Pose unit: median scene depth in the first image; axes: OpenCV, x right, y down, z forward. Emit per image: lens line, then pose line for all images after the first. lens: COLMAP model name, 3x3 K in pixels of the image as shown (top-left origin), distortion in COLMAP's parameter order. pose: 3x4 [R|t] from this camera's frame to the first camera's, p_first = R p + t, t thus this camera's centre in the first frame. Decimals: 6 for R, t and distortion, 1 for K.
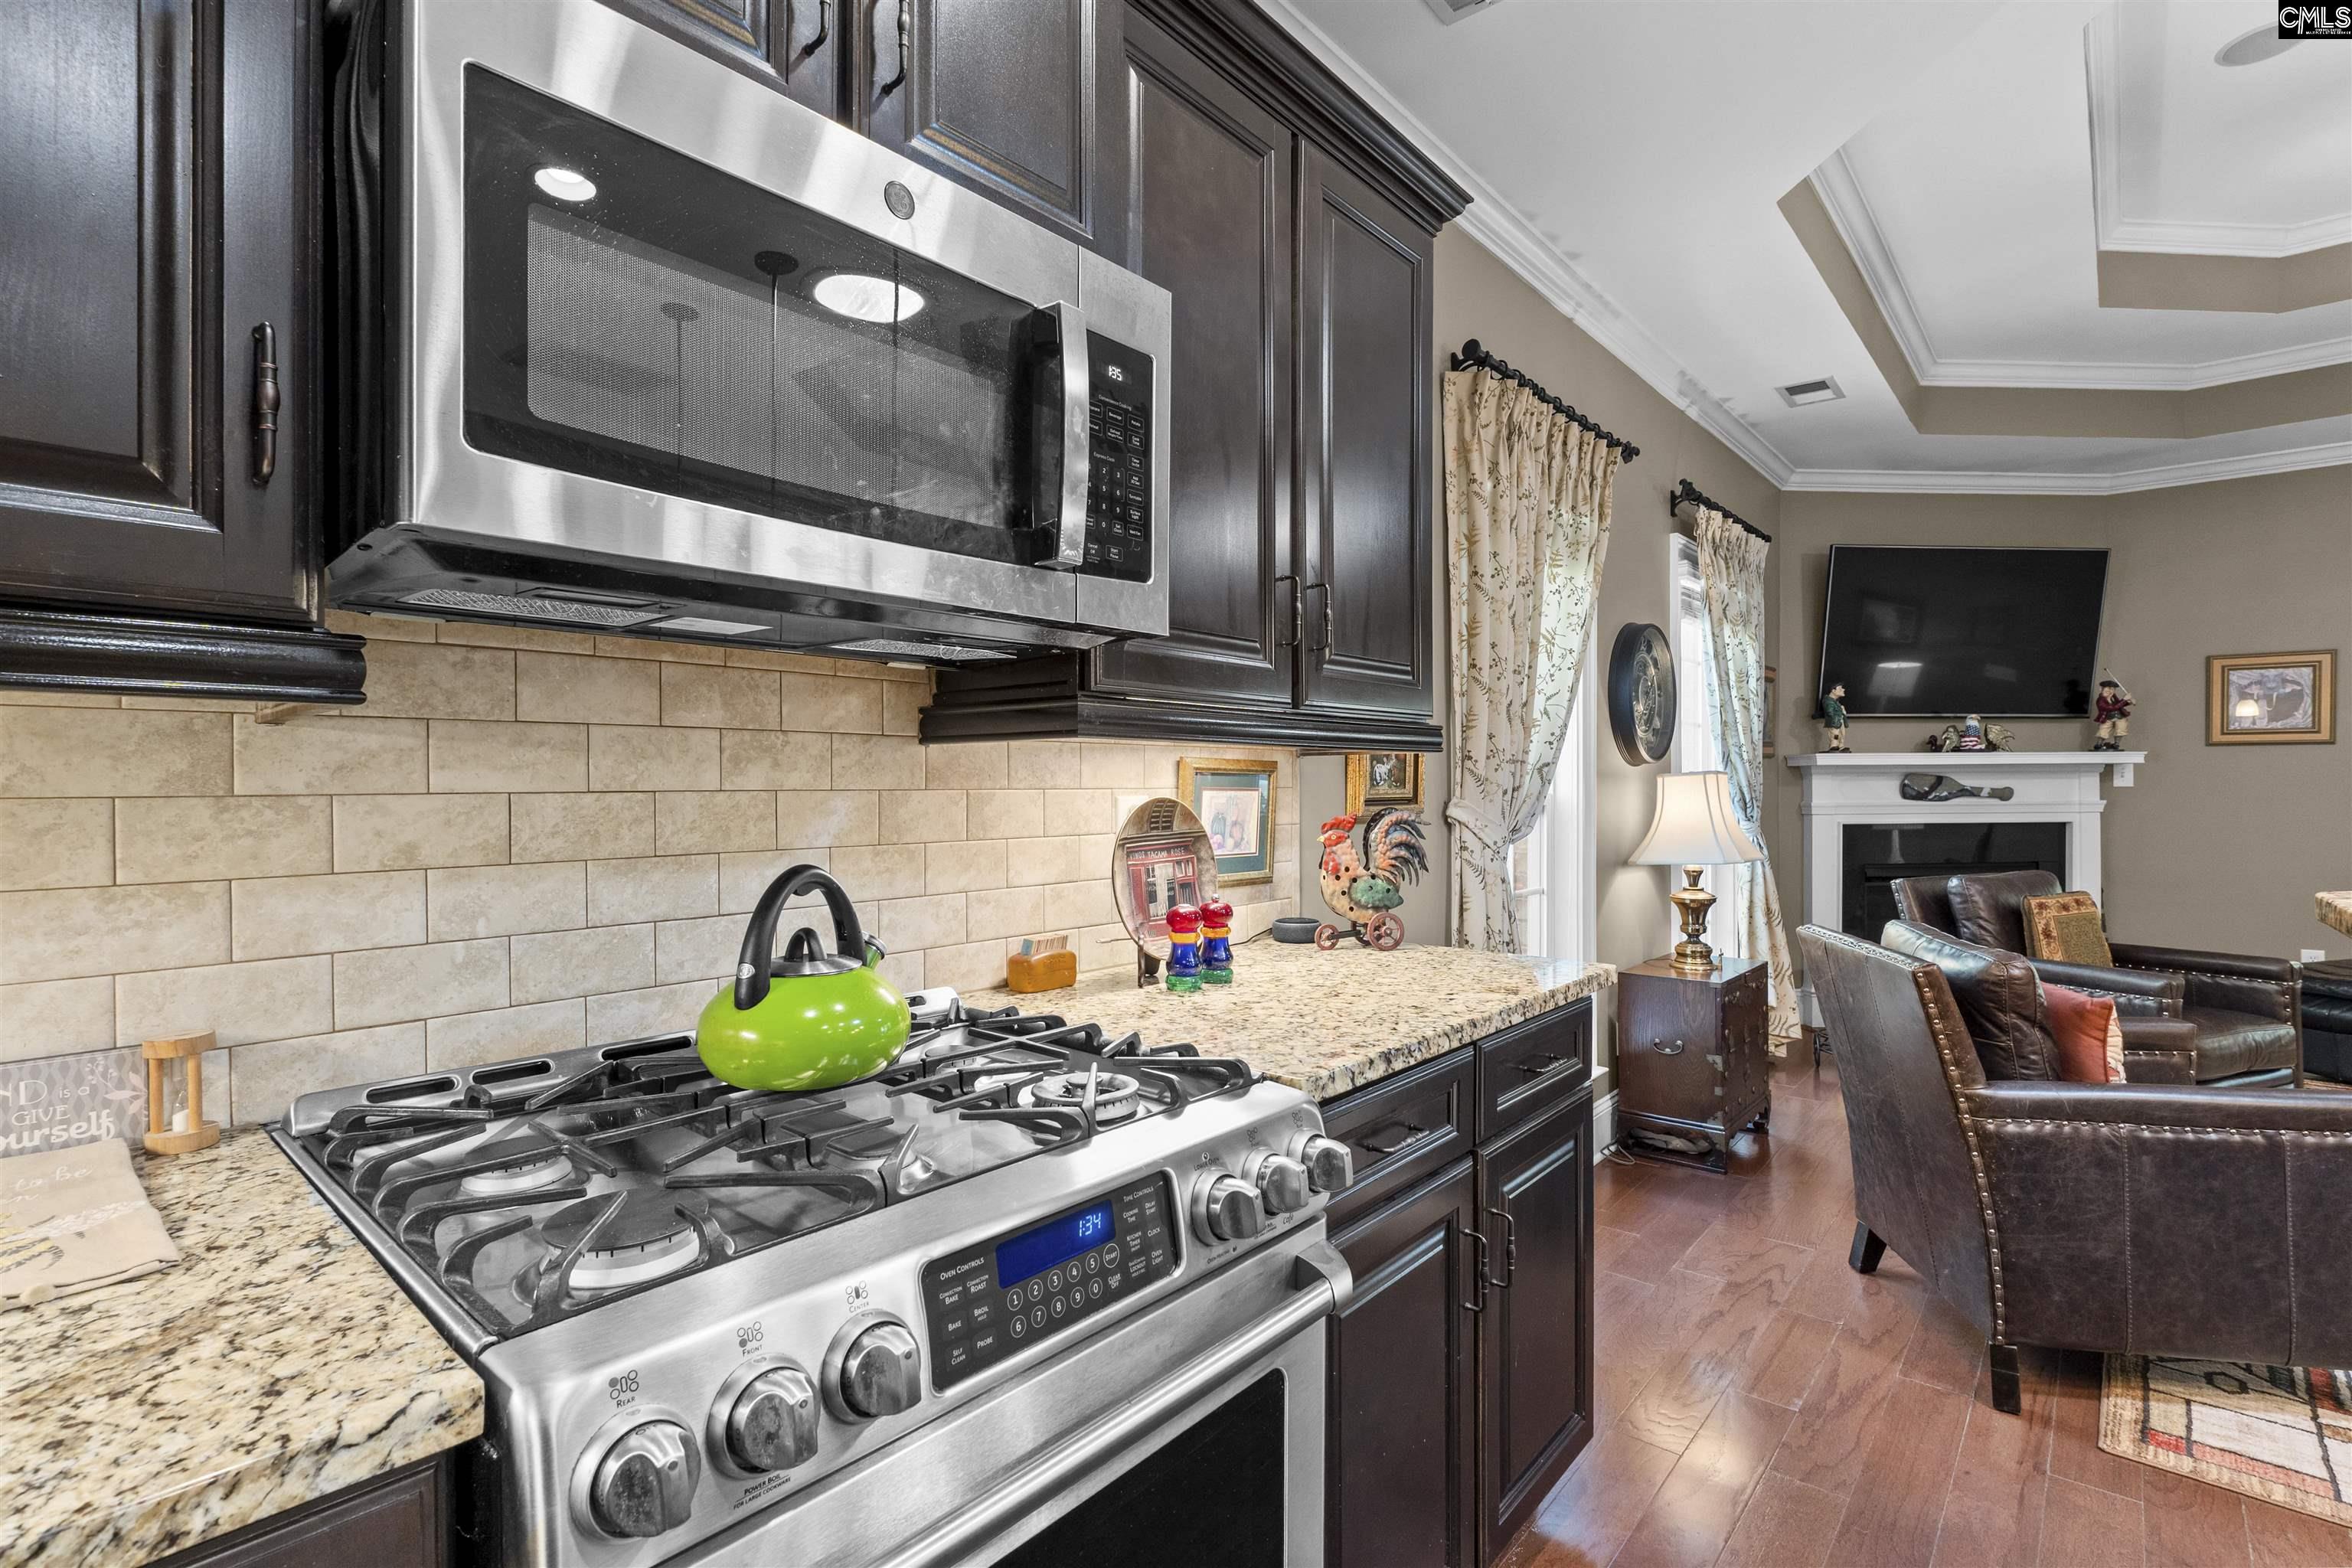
lens RADIAL K [[1081.5, 0, 1171.7], [0, 1081.5, 790.5], [0, 0, 1]] dist [-0.004460, -0.000317]
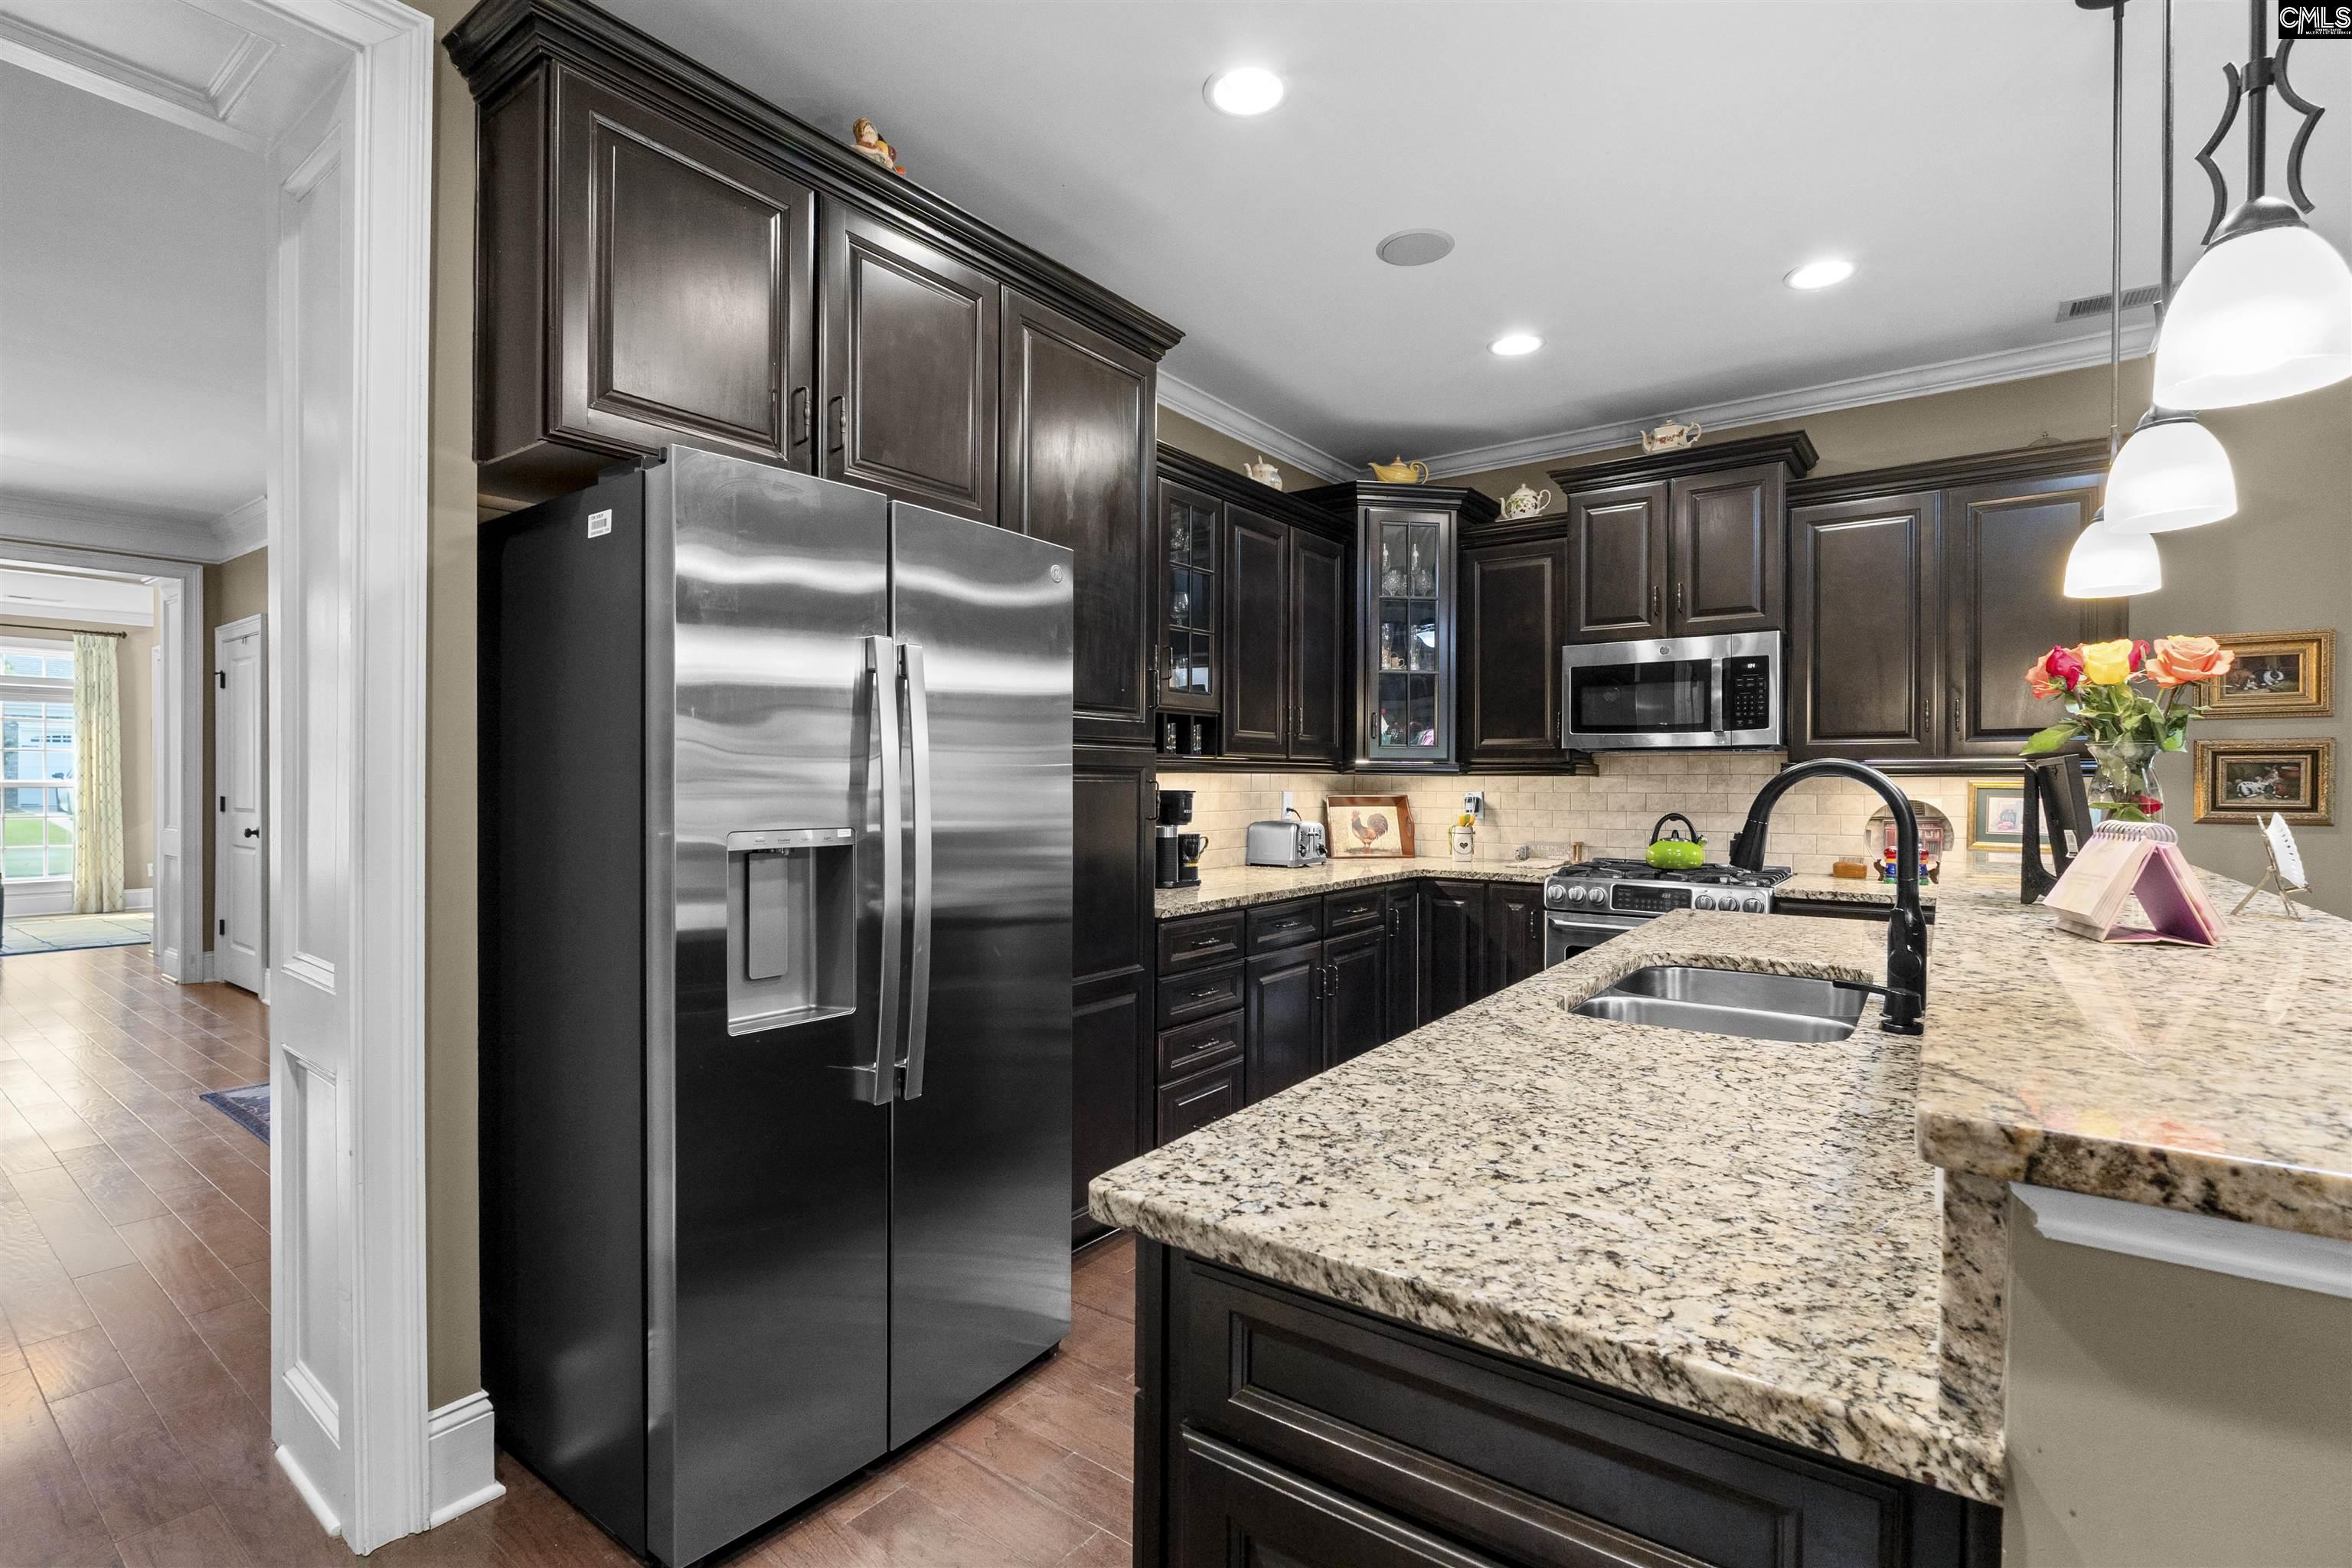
lens RADIAL K [[1081.5, 0, 1171.6], [0, 1081.5, 784.1], [0, 0, 1]] dist [-0.004460, -0.000317]
pose [[0.081979, 0.007426, -0.996606, 1.758046], [-0.007436, 0.999949, 0.006839, -0.024841], [0.996606, 0.006850, 0.082030, -0.571660]]
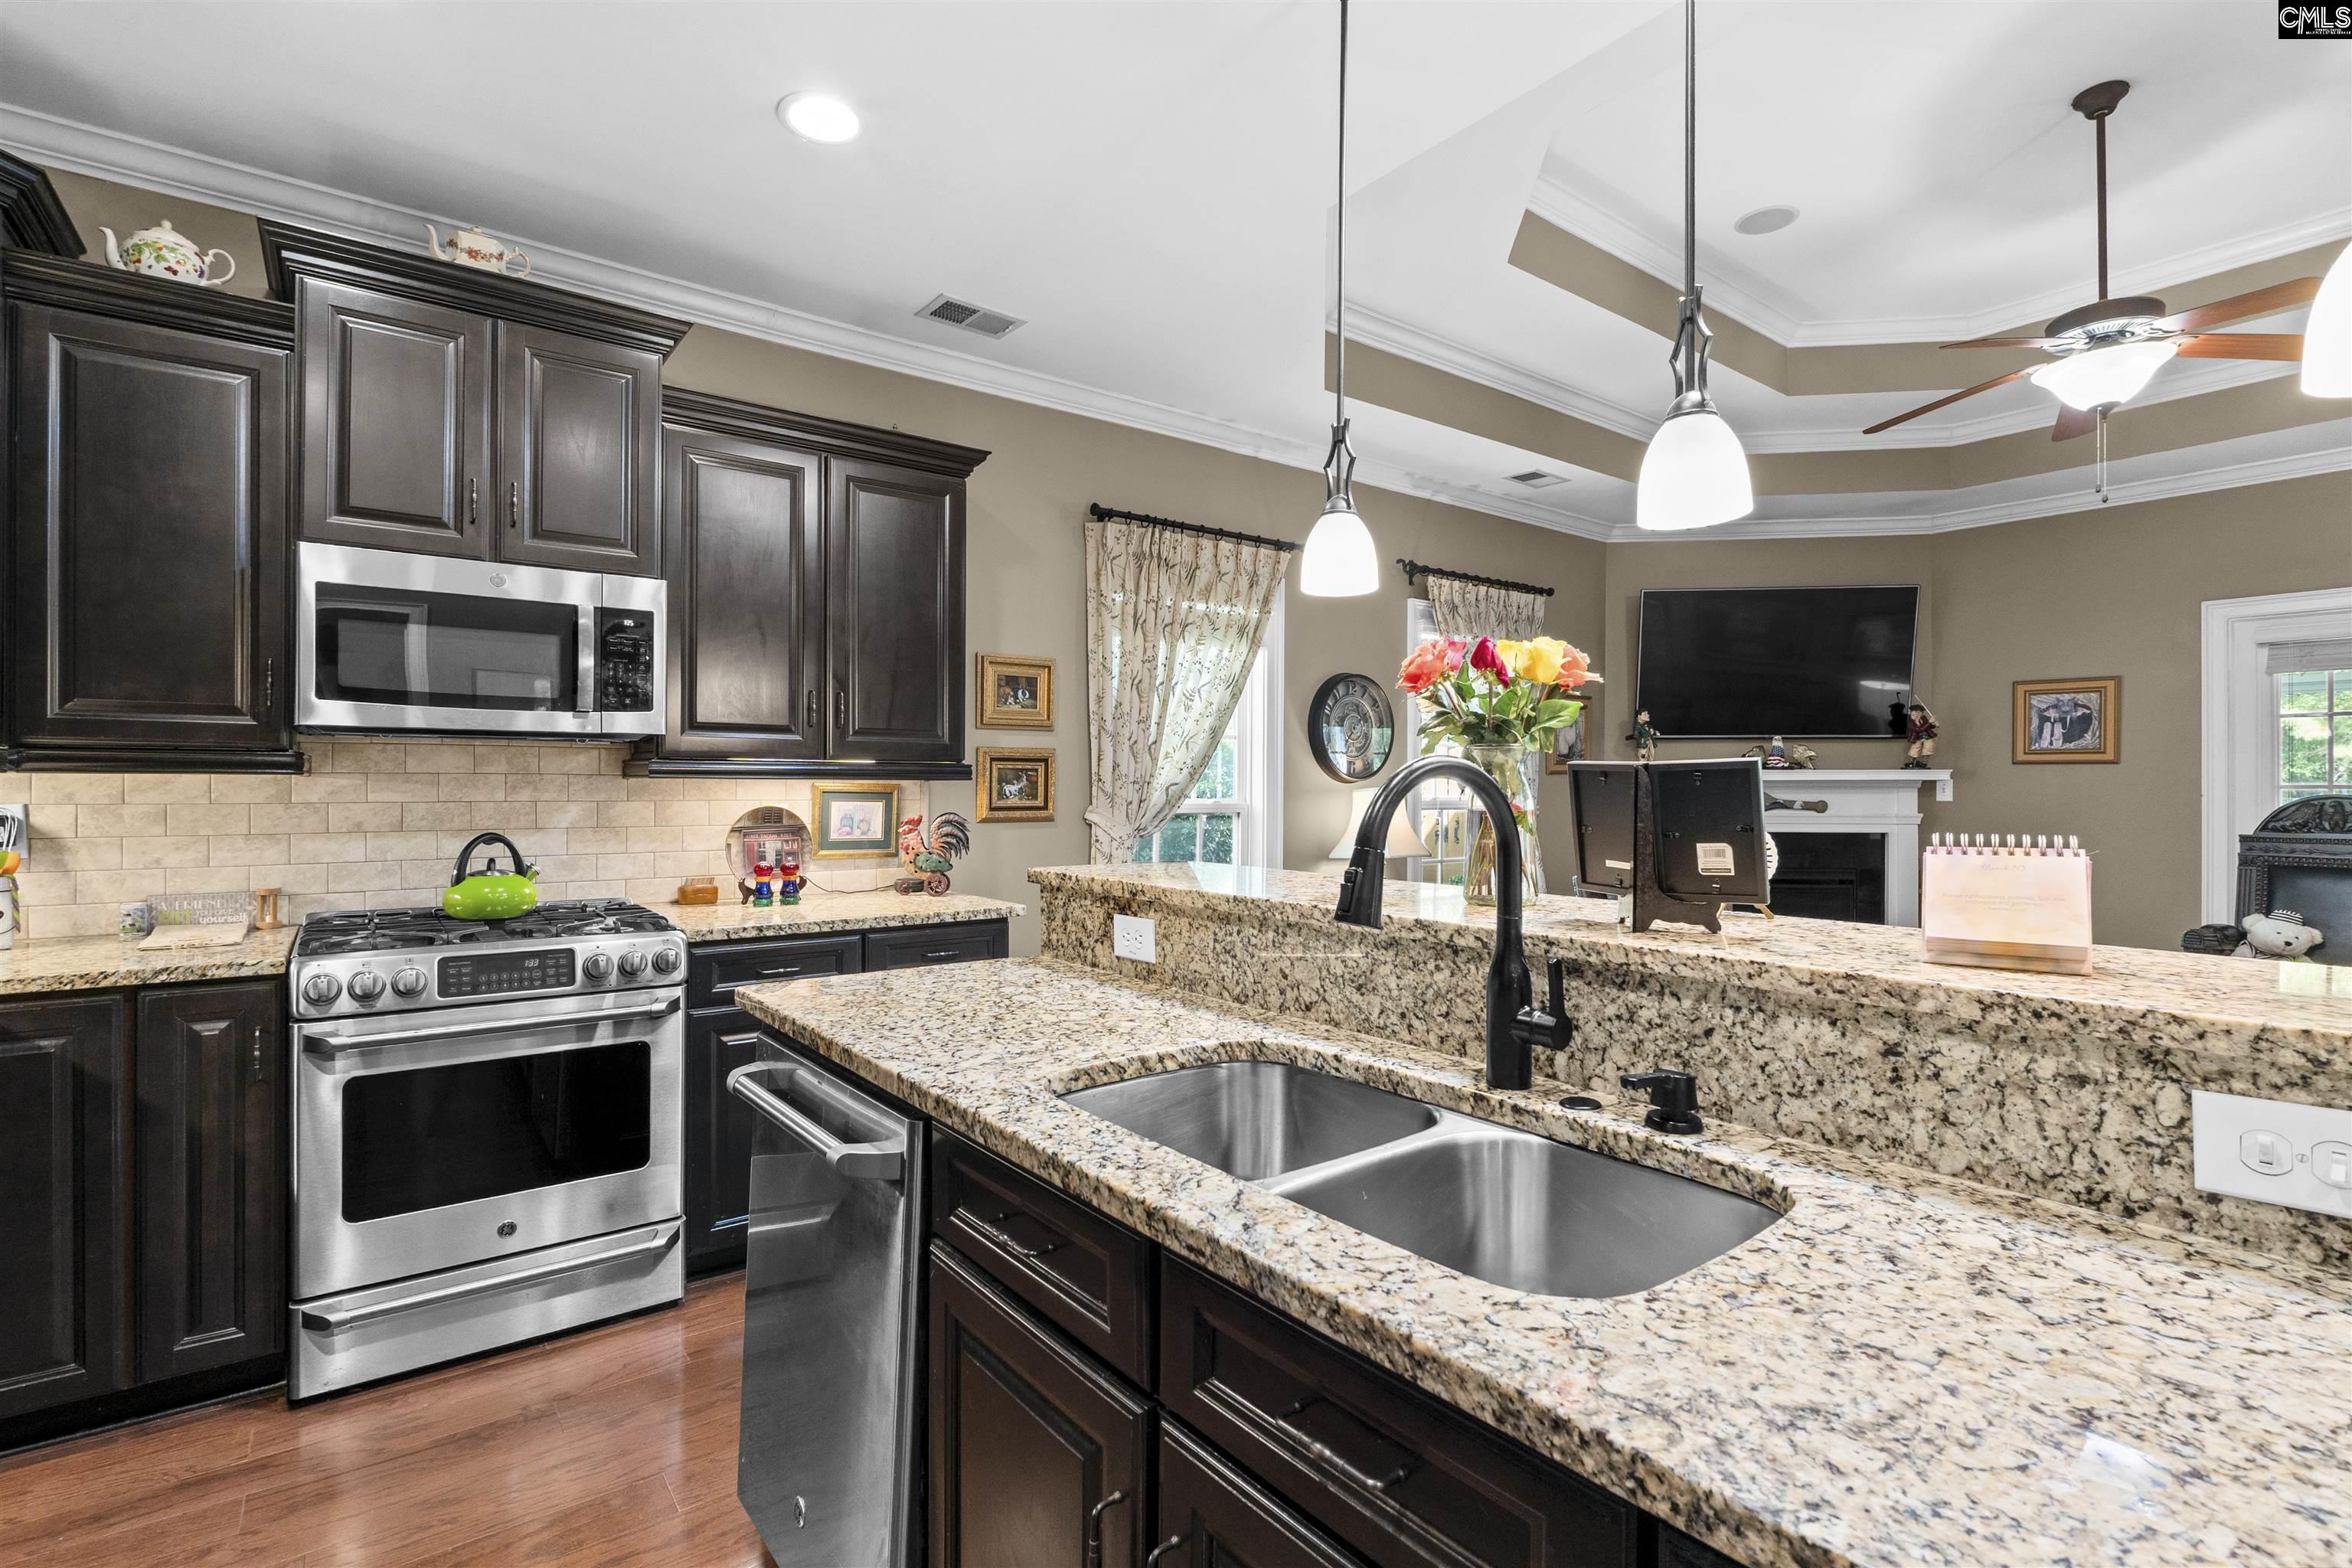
lens RADIAL K [[1081.5, 0, 1172.9], [0, 1081.5, 786.7], [0, 0, 1]] dist [-0.004460, -0.000317]
pose [[0.980238, 0.007761, -0.197671, 0.898789], [-0.008490, 0.999960, -0.002843, -0.023218], [0.197641, 0.004465, 0.980264, -0.597382]]
